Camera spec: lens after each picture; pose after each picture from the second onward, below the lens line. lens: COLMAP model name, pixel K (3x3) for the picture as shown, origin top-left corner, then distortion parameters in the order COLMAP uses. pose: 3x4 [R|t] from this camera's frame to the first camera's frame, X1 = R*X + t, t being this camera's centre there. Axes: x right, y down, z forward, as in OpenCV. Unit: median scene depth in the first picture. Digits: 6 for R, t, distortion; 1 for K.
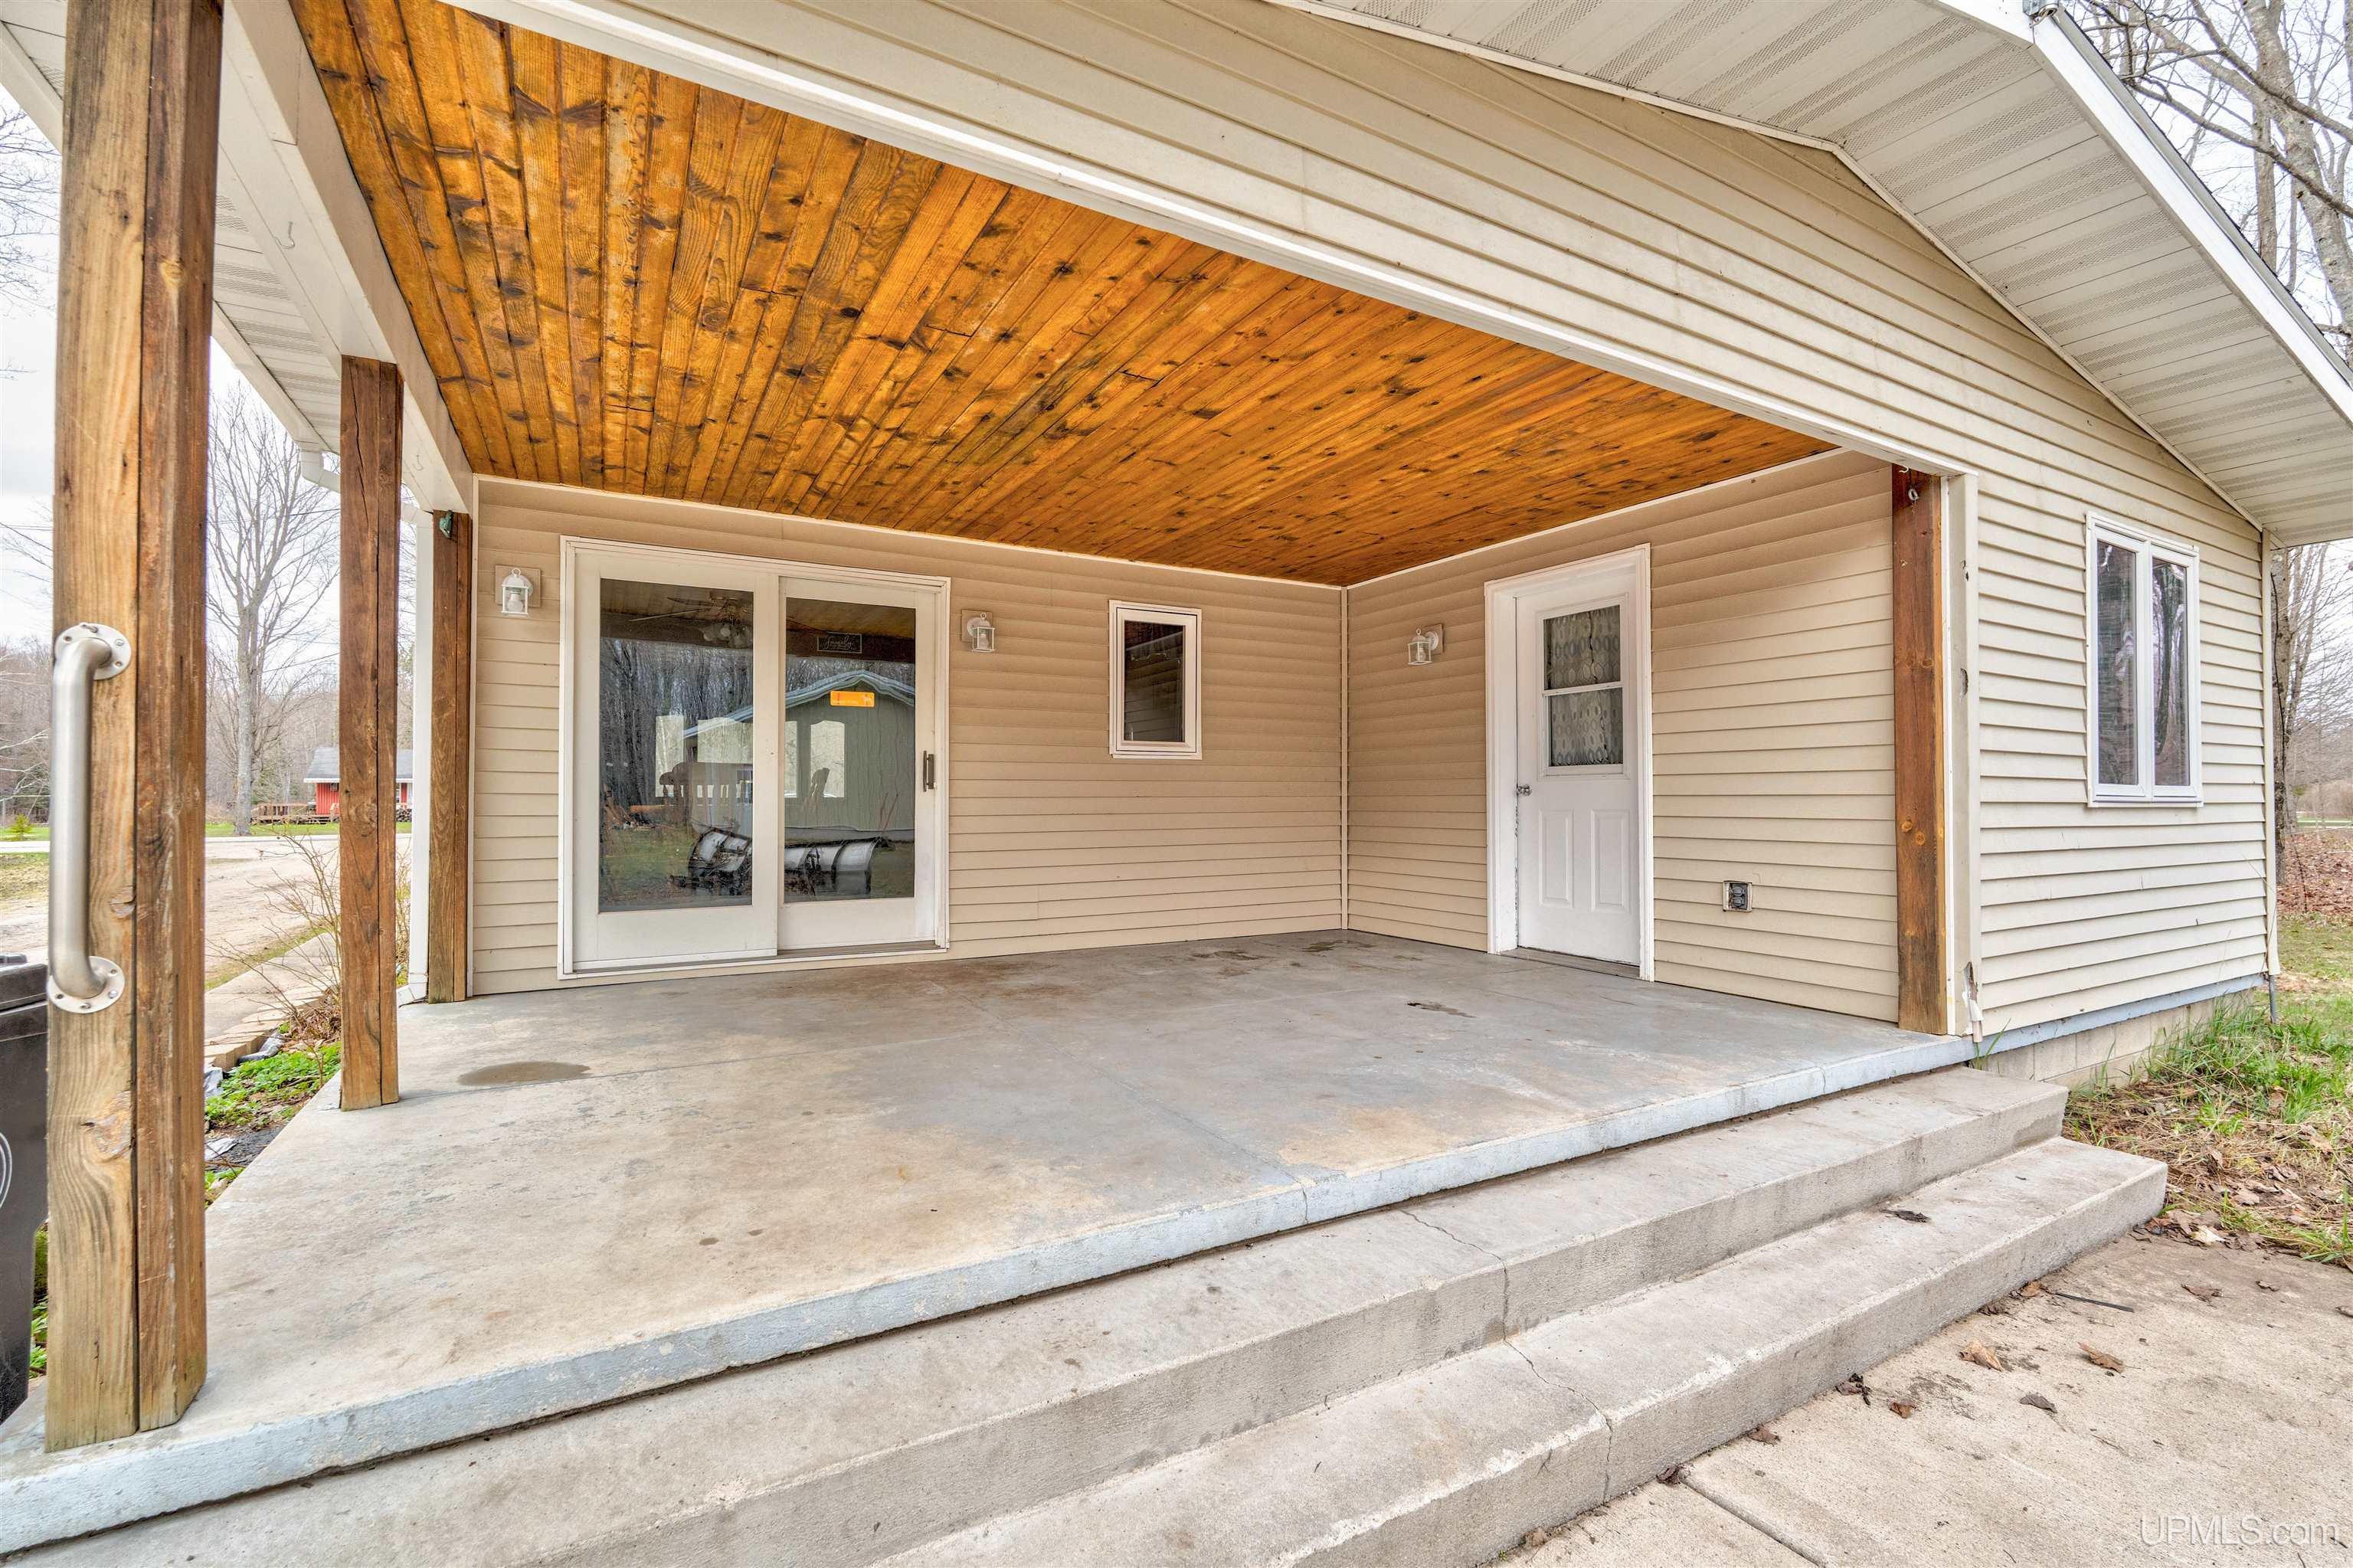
lens RADIAL K [[1030.5, 0, 1185.4], [0, 1030.5, 793.3], [0, 0, 1]] dist [0.003708, 0.000386]
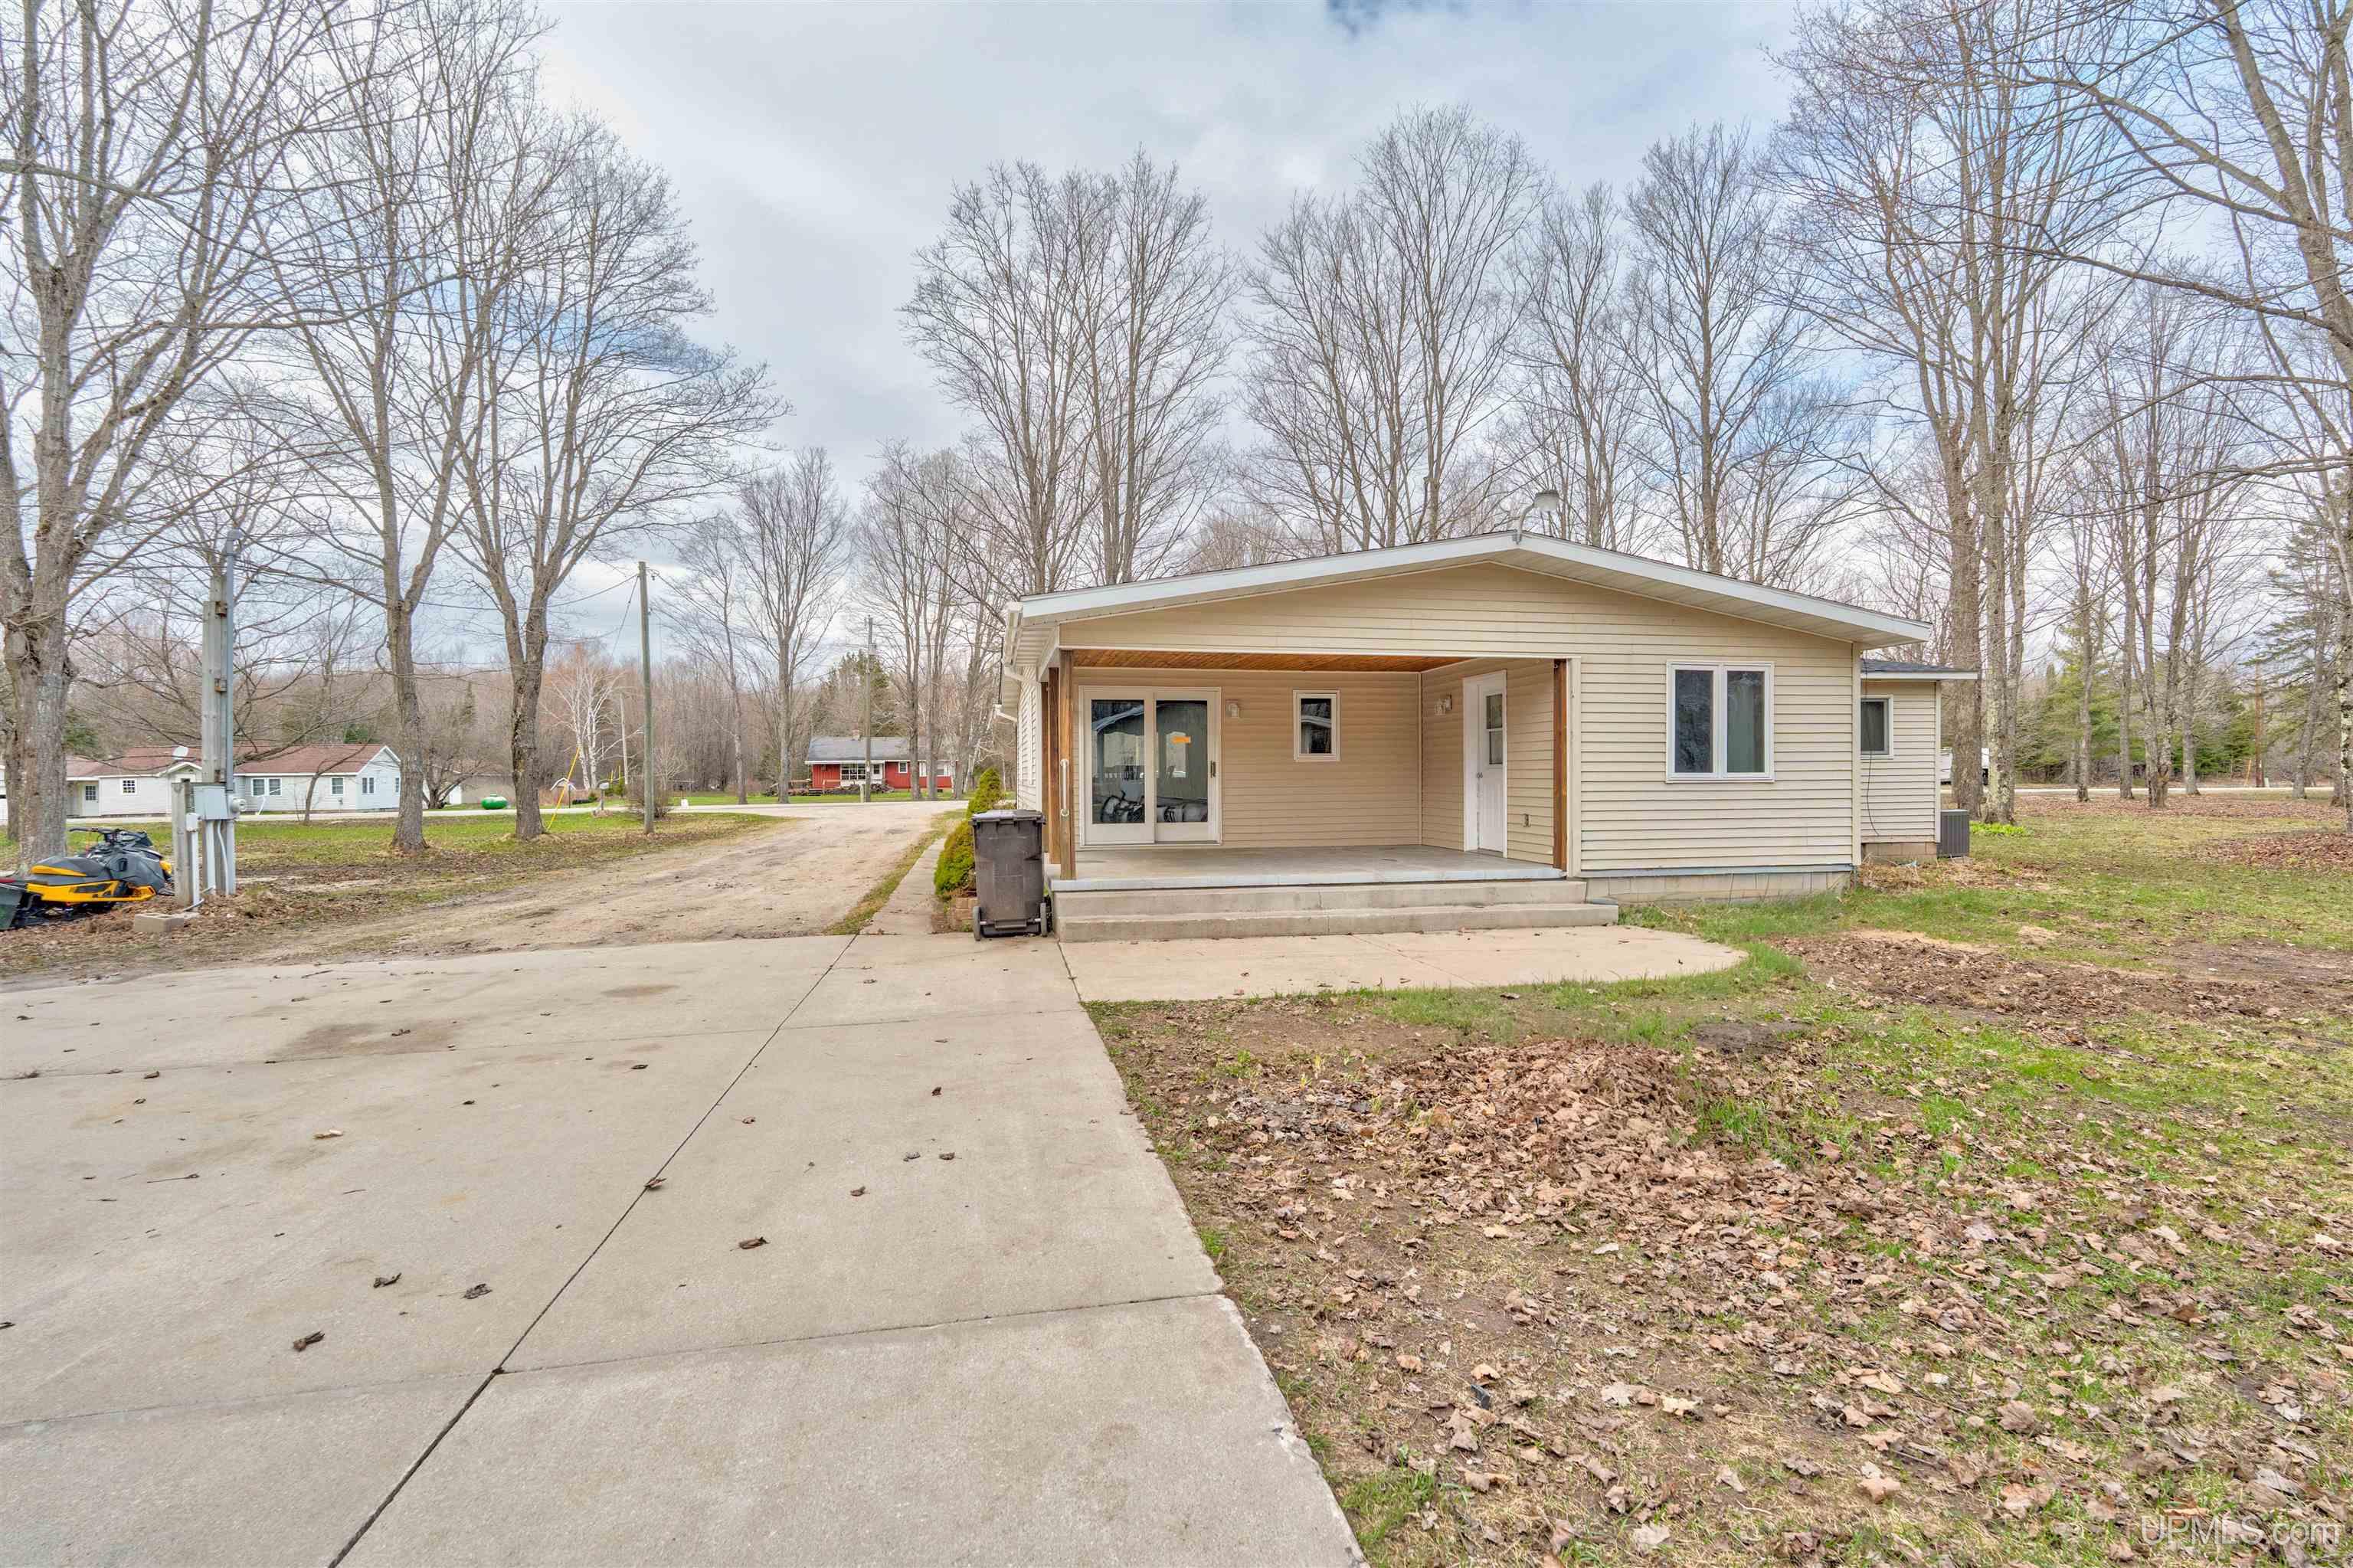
lens RADIAL K [[1030.5, 0, 1178.5], [0, 1030.5, 784.0], [0, 0, 1]] dist [0.003708, 0.000386]
pose [[0.943182, -0.004248, -0.332250, 0.478880], [0.010232, 0.999815, 0.016263, -0.028260], [0.332119, -0.018738, 0.943051, -1.305987]]
